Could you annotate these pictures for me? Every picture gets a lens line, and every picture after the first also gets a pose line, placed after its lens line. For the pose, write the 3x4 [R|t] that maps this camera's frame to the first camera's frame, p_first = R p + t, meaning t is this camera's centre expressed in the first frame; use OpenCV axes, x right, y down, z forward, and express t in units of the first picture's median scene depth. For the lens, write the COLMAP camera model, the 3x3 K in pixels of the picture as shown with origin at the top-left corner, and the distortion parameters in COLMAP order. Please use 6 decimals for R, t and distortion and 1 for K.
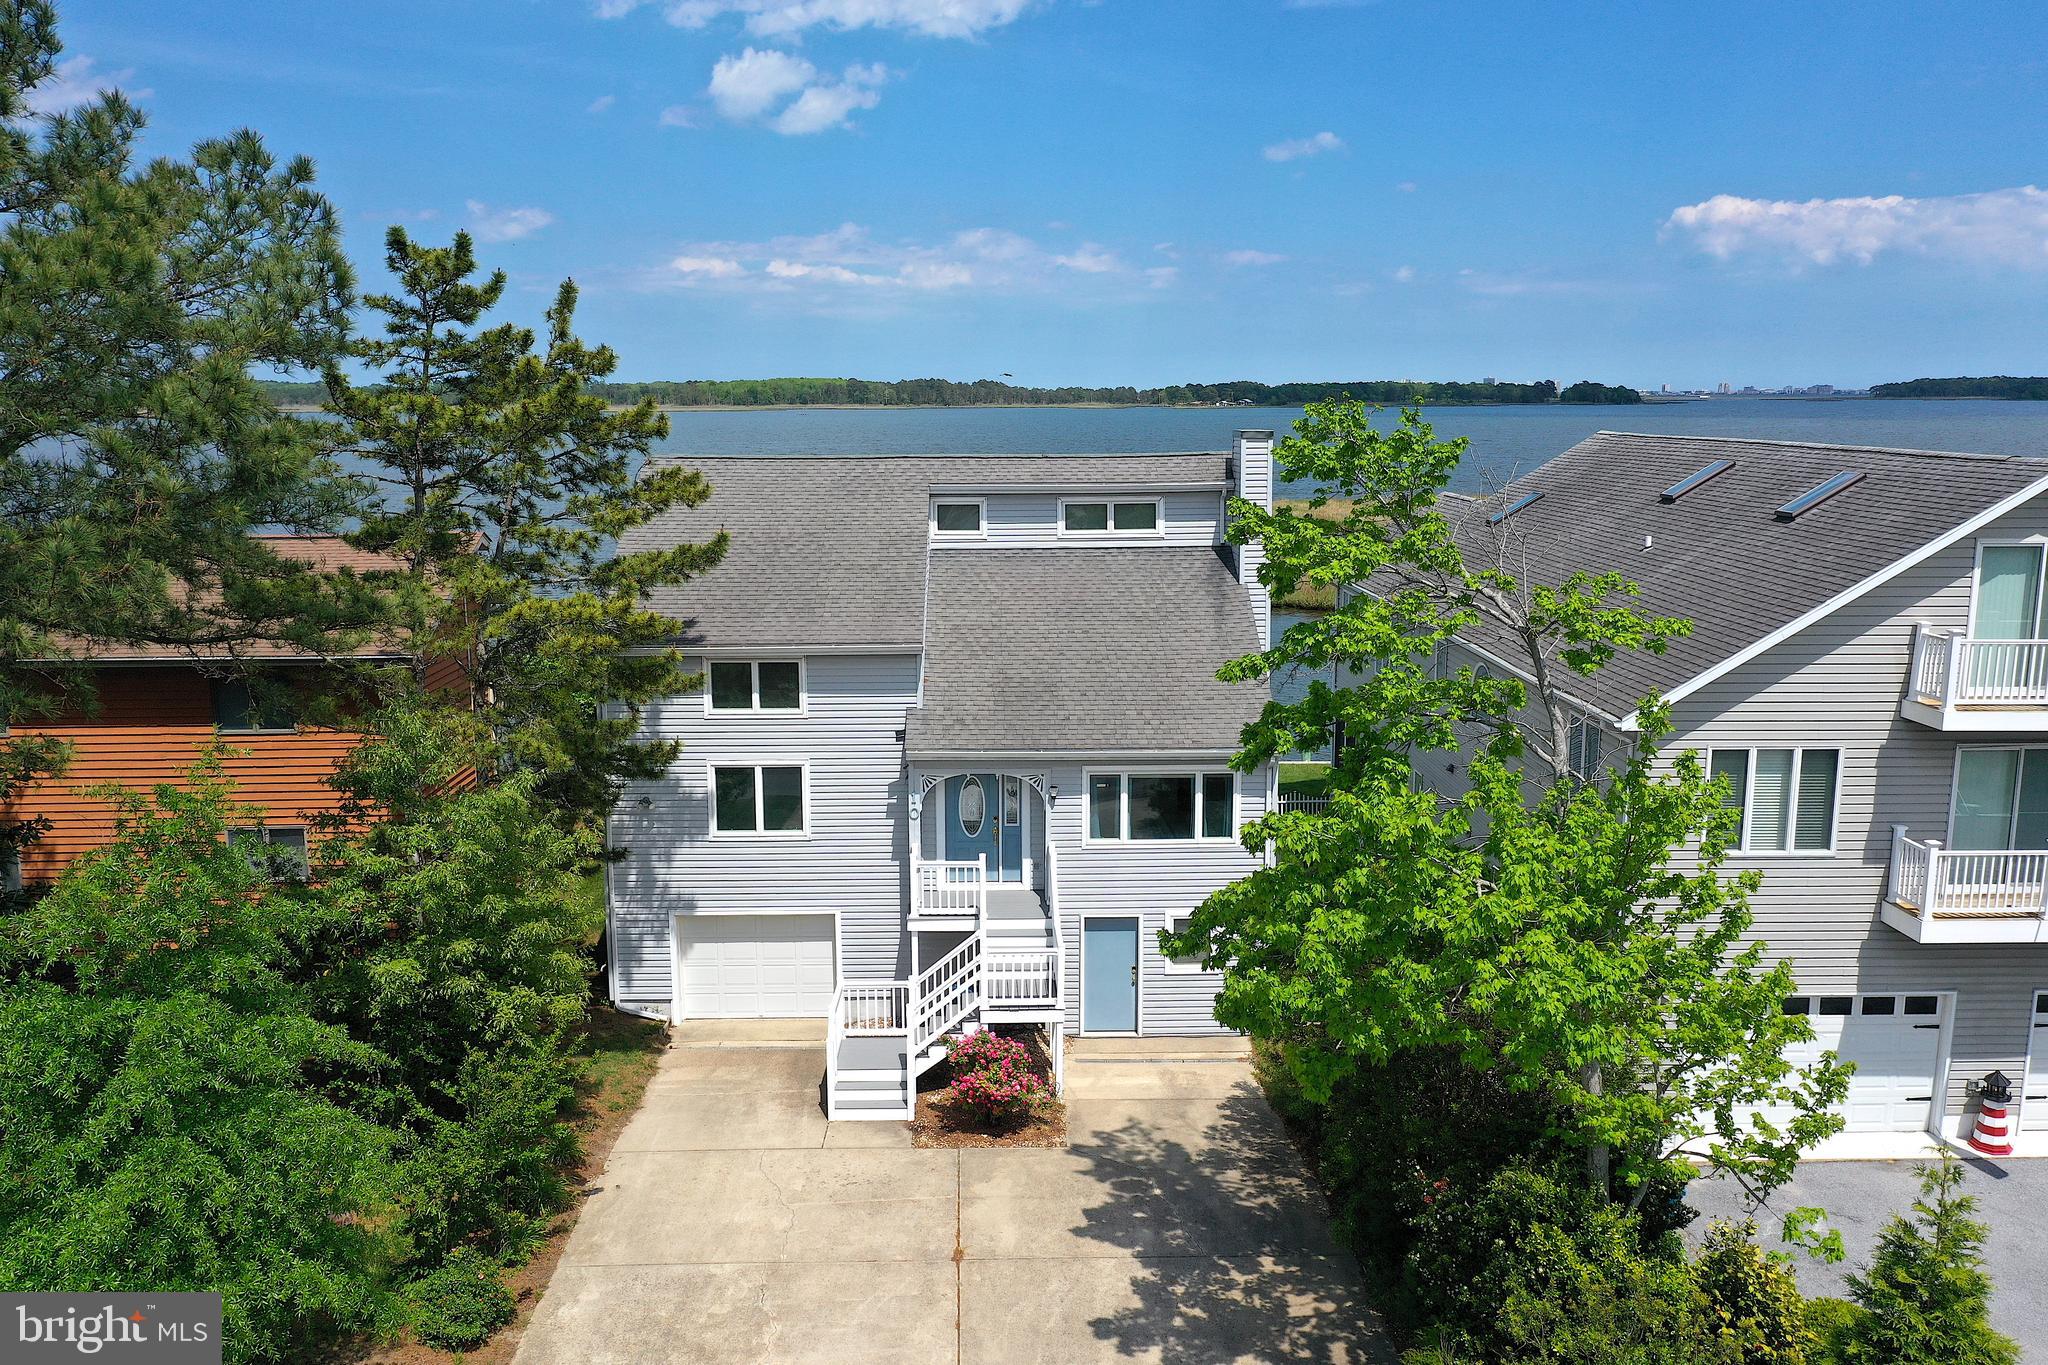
lens RADIAL K [[1627.9, 0, 997.8], [0, 1627.9, 742.4], [0, 0, 1]] dist [0.001236, 0.001540]
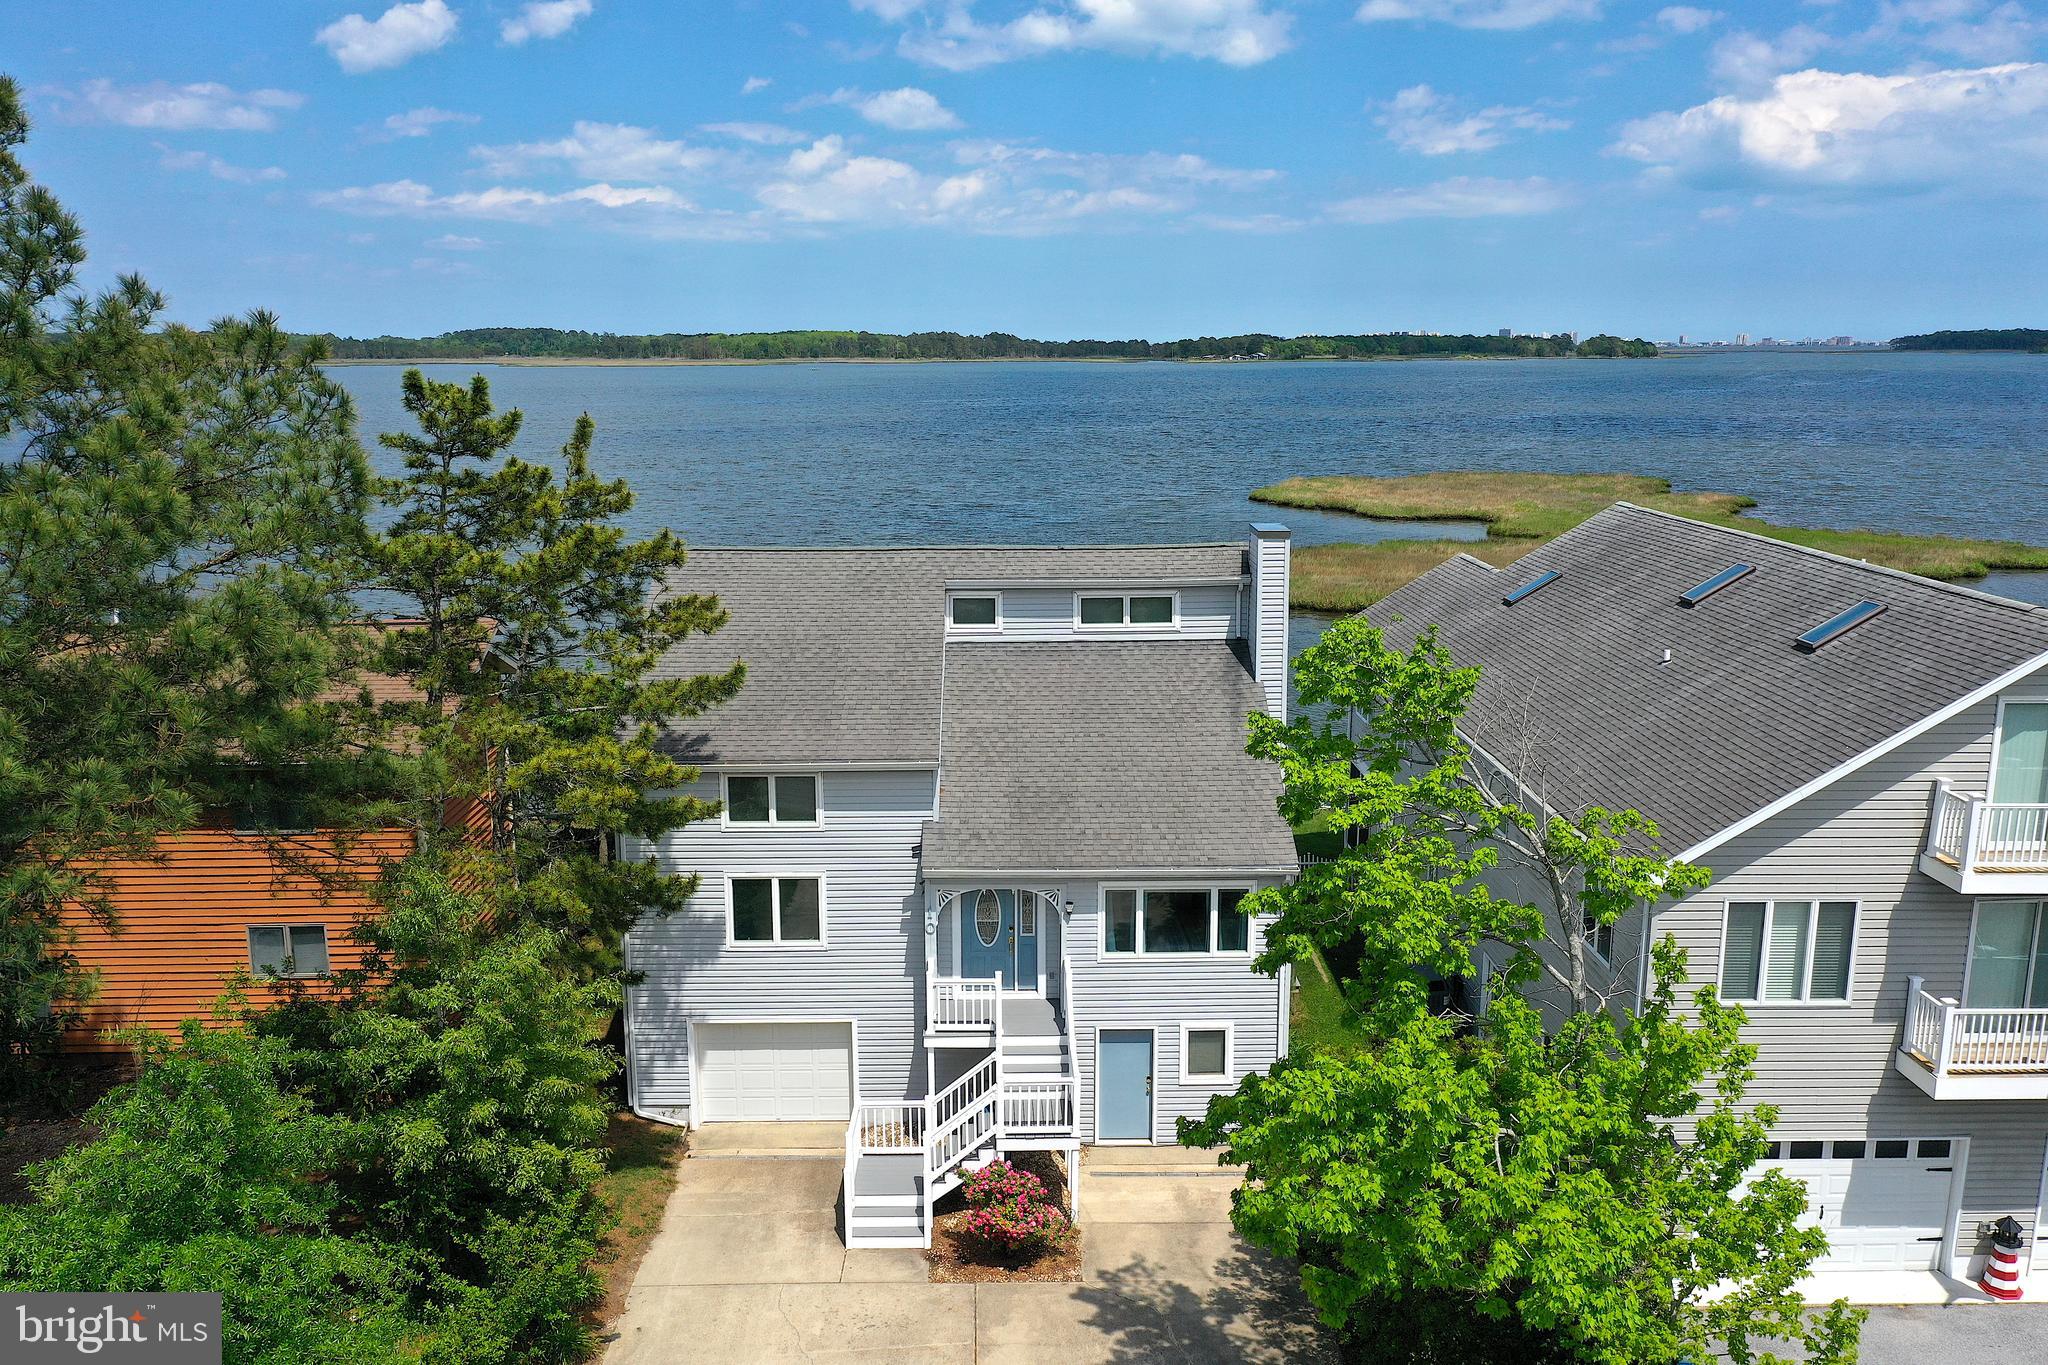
lens RADIAL K [[1627.9, 0, 997.2], [0, 1627.9, 737.8], [0, 0, 1]] dist [0.001236, 0.001540]
pose [[0.999972, 0.002158, -0.007109, -0.003543], [-0.001968, 0.999641, 0.026723, -0.112627], [0.007164, -0.026708, 0.999618, -0.000464]]
